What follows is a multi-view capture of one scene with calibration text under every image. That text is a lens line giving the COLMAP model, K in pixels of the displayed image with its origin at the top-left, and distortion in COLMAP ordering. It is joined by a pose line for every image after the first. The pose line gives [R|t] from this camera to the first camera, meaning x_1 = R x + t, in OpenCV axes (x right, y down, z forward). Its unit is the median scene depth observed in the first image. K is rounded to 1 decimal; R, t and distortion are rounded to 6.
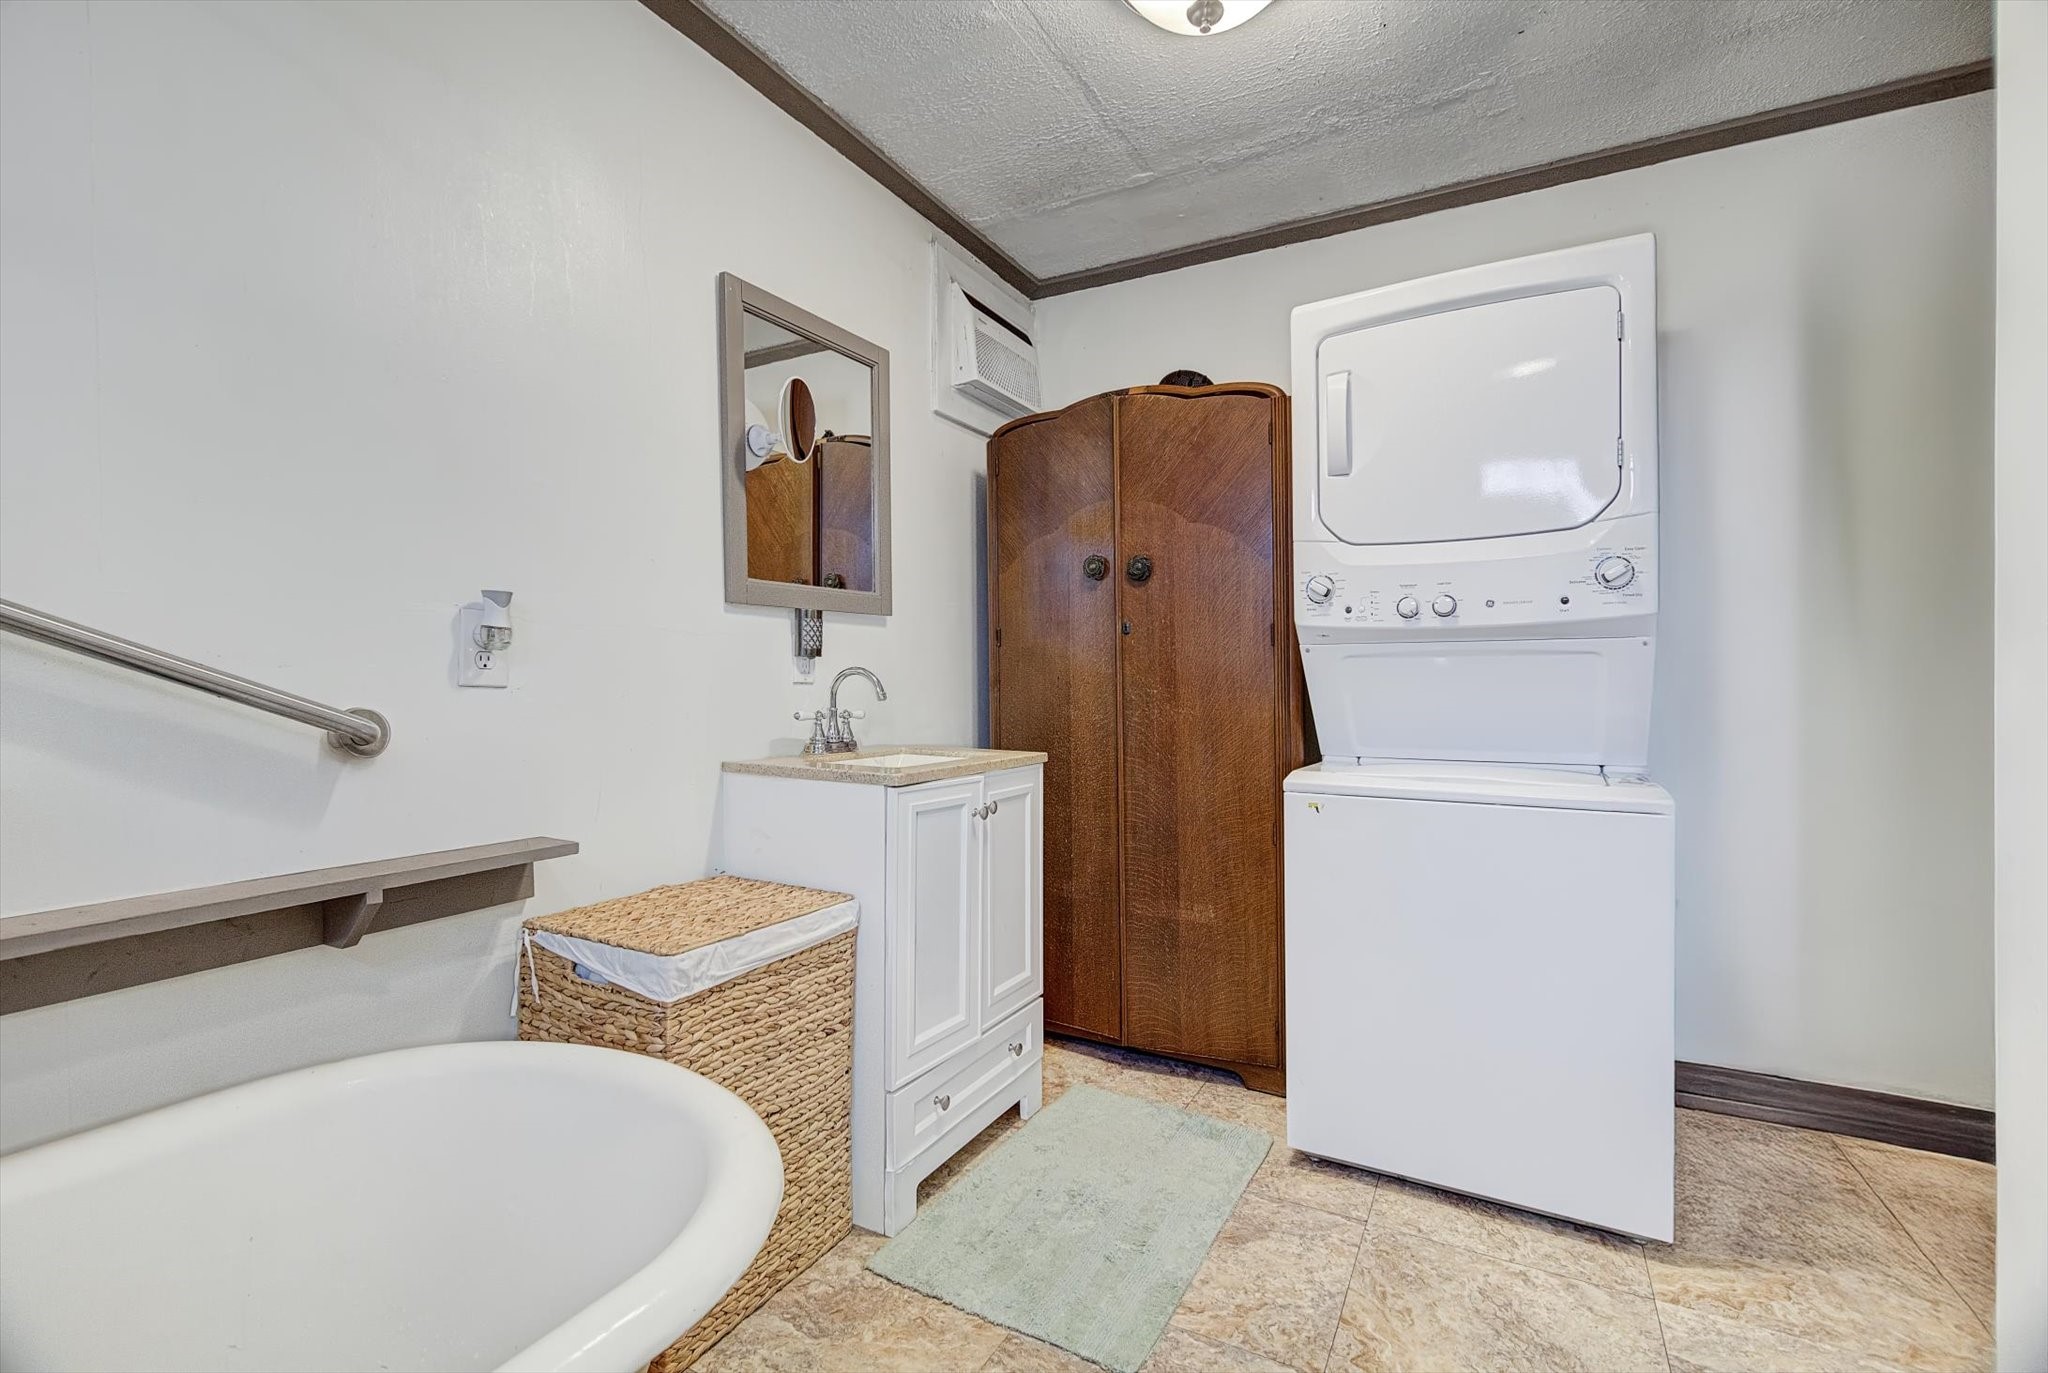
lens RADIAL K [[906.8, 0, 1021.6], [0, 906.8, 676.1], [0, 0, 1]] dist [0.001505, 0.000218]
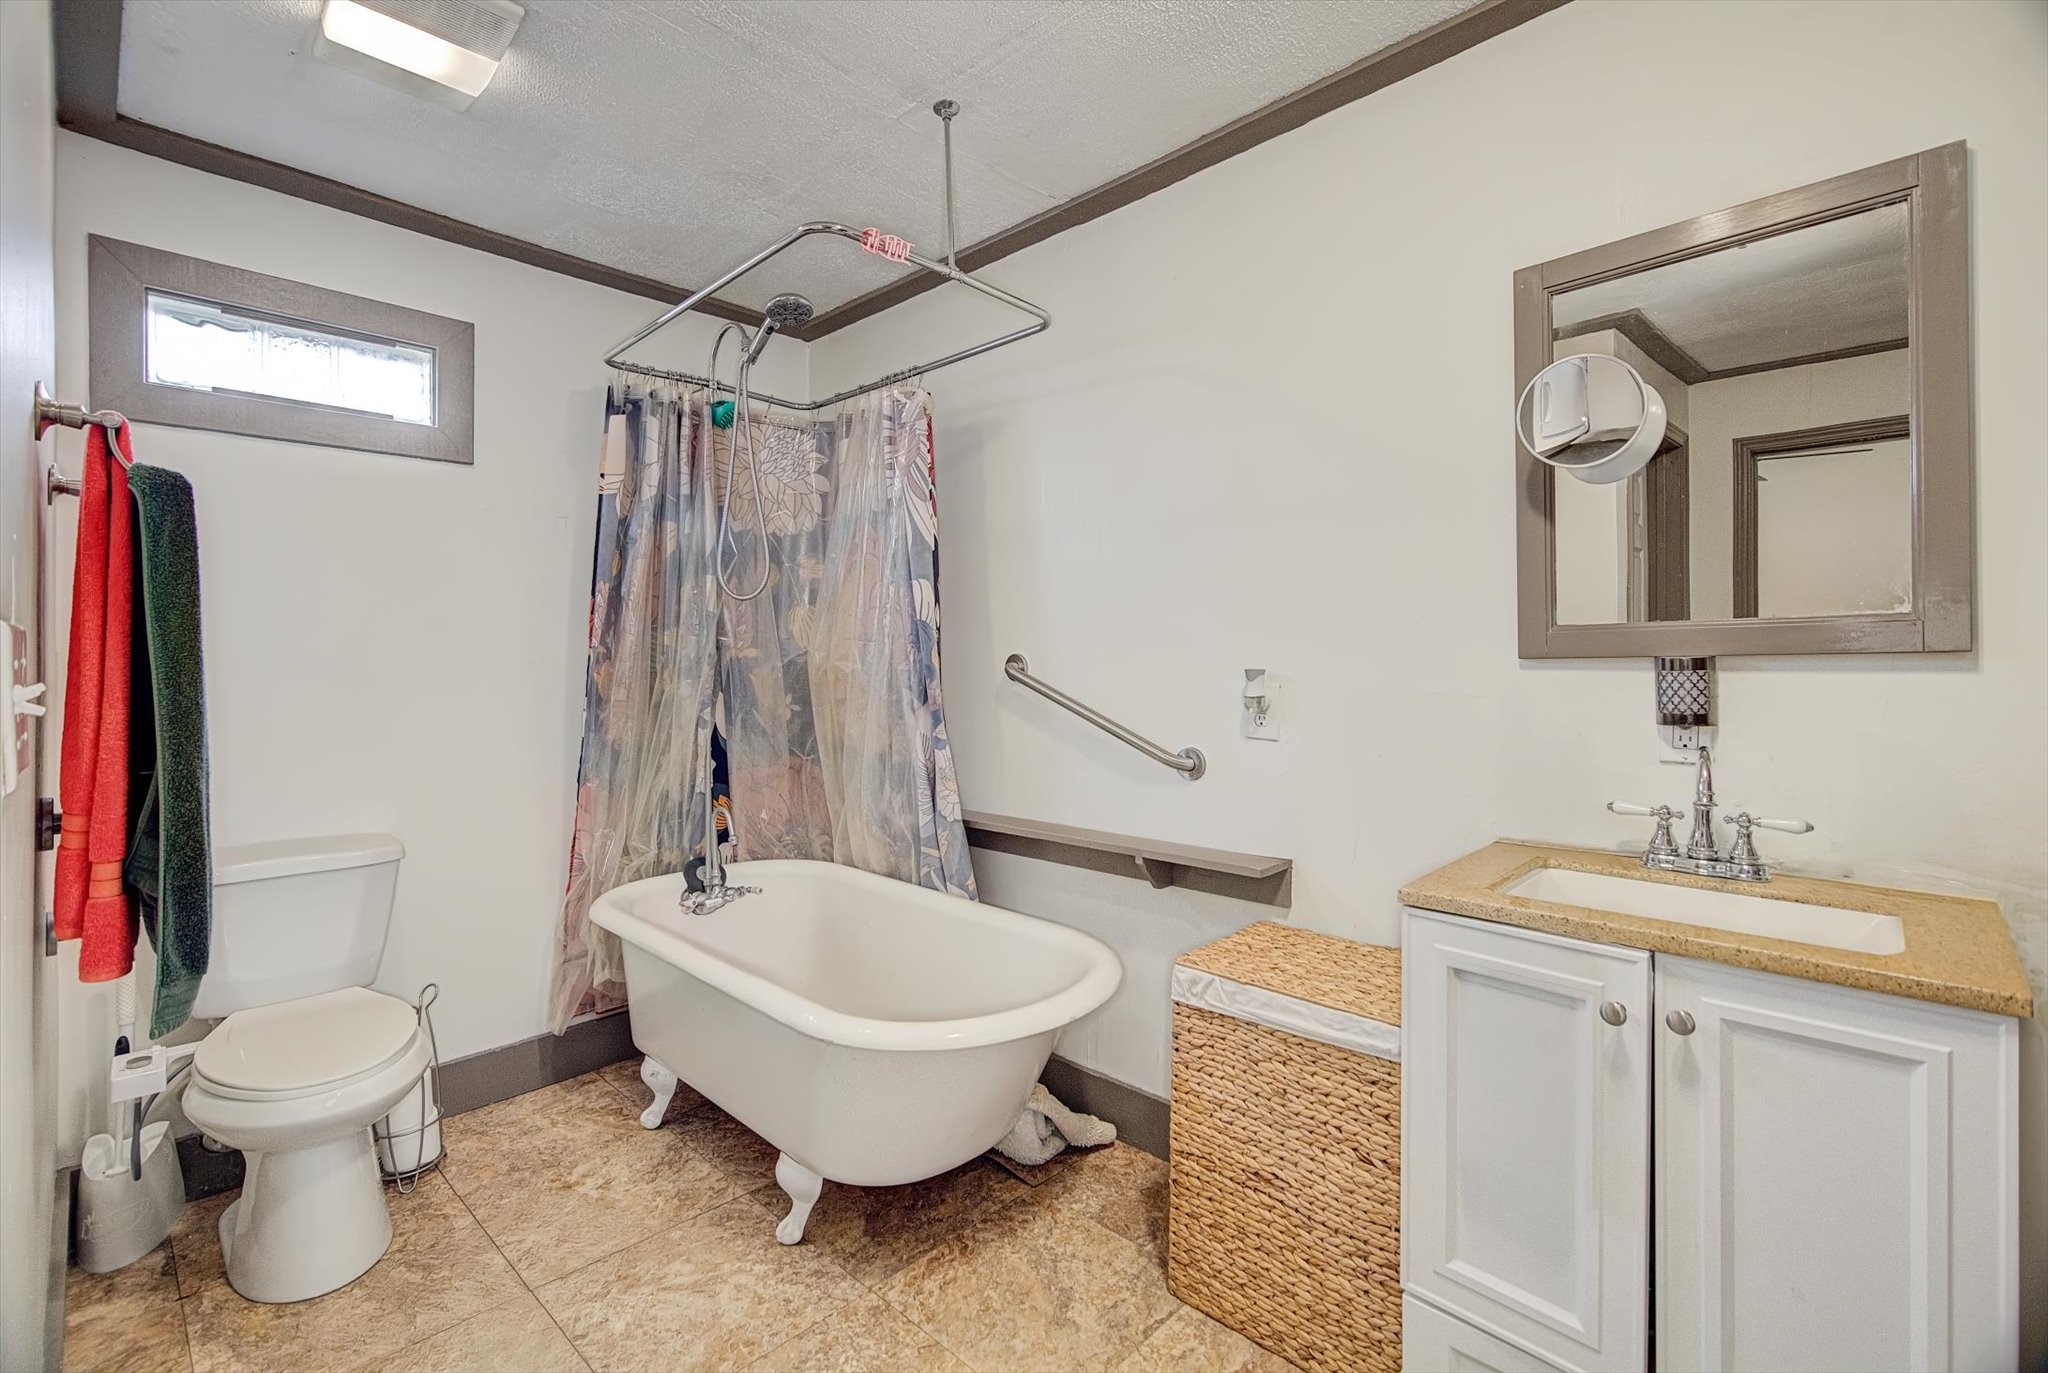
lens RADIAL K [[906.8, 0, 1021.6], [0, 906.8, 676.1], [0, 0, 1]] dist [0.001505, 0.000218]
pose [[-0.251181, 0.006374, -0.967919, 0.625758], [-0.002029, 0.999973, 0.007112, -0.071057], [0.967938, 0.003750, -0.251161, 0.778047]]
